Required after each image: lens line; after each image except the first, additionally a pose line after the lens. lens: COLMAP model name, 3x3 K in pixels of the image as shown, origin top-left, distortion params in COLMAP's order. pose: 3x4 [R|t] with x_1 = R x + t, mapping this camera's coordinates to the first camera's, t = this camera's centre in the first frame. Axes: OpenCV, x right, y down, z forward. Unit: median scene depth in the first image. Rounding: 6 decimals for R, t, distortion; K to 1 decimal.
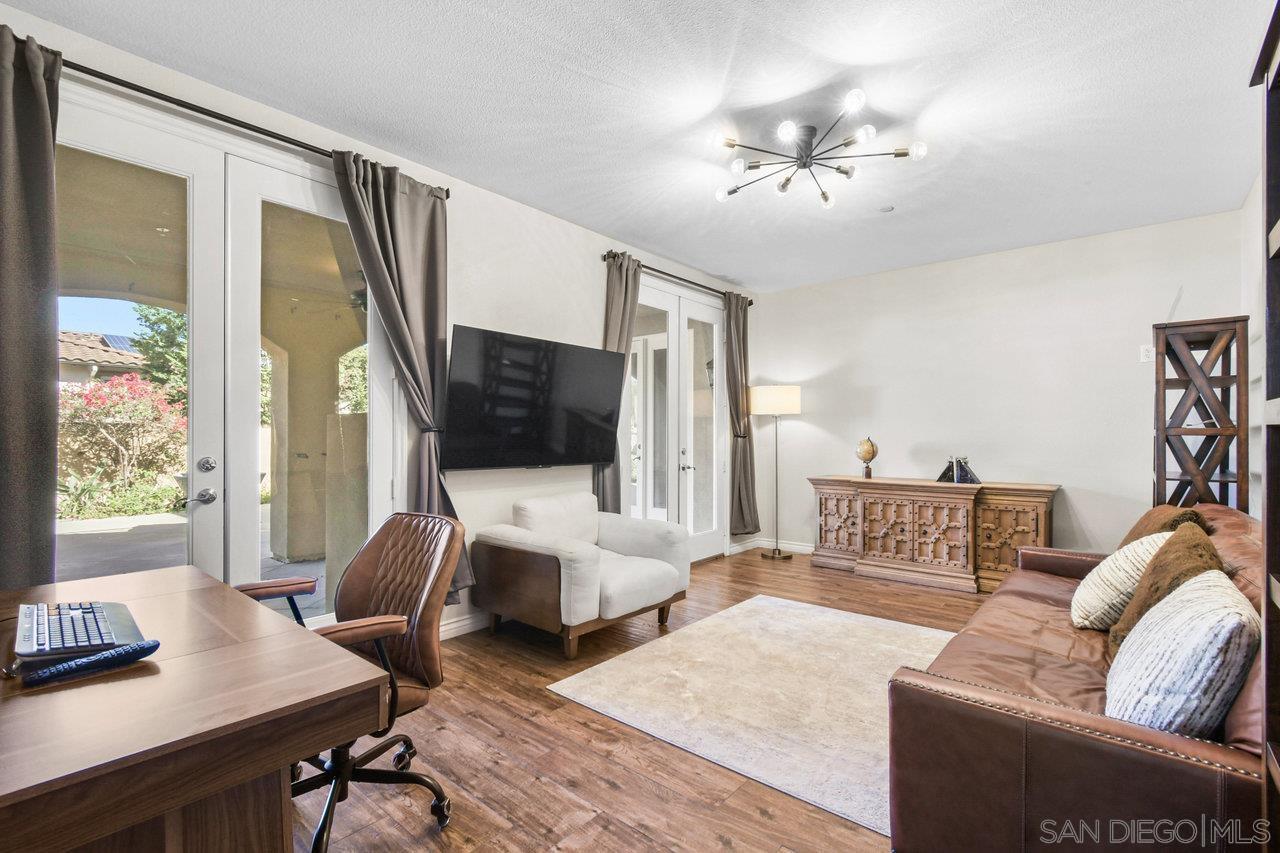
lens RADIAL K [[585.5, 0, 636.3], [0, 585.5, 431.5], [0, 0, 1]] dist [0.002034, -0.000593]
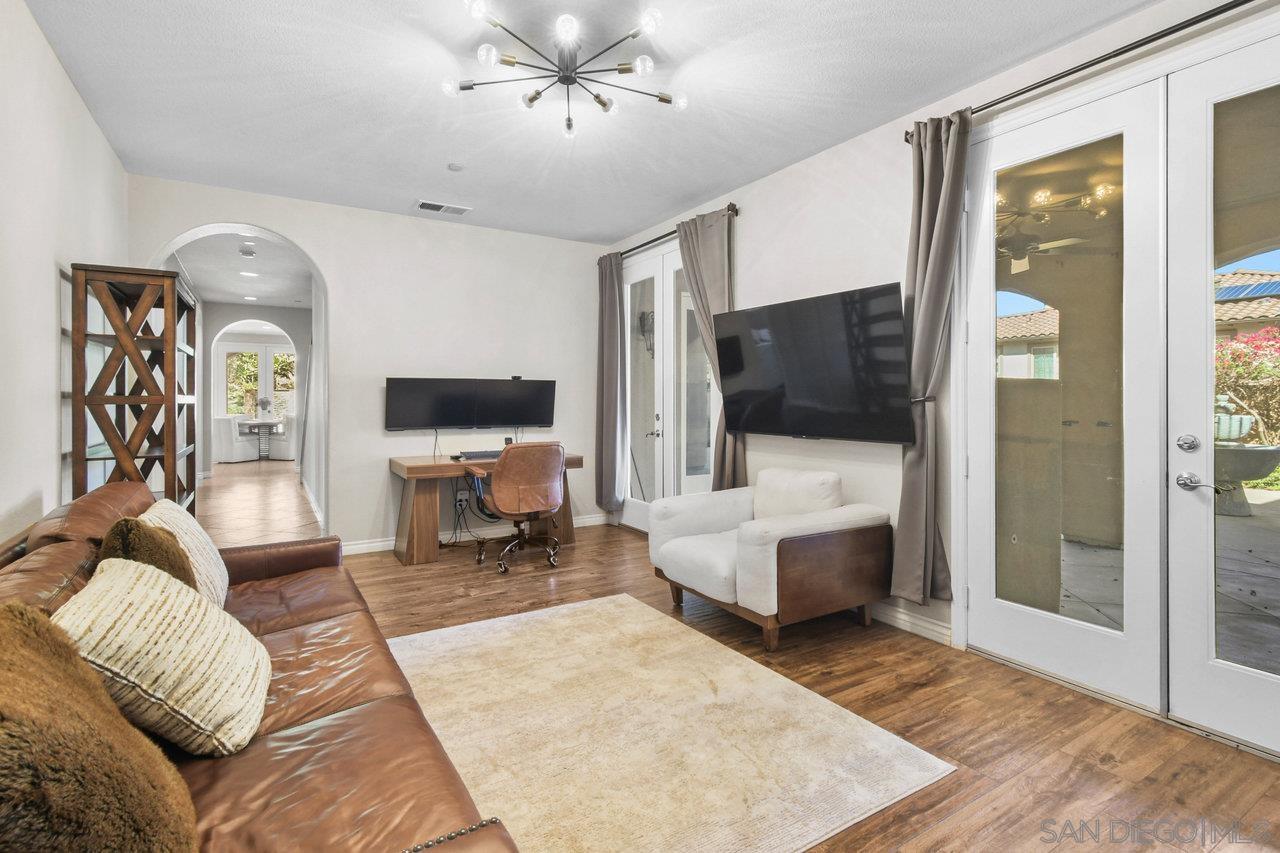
lens RADIAL K [[585.5, 0, 631.2], [0, 585.5, 416.8], [0, 0, 1]] dist [0.002034, -0.000593]
pose [[-0.301984, 0.024738, -0.952992, 1.209061], [0.007204, 0.999694, 0.023667, 0.002266], [0.953286, 0.000281, -0.302070, 1.551219]]
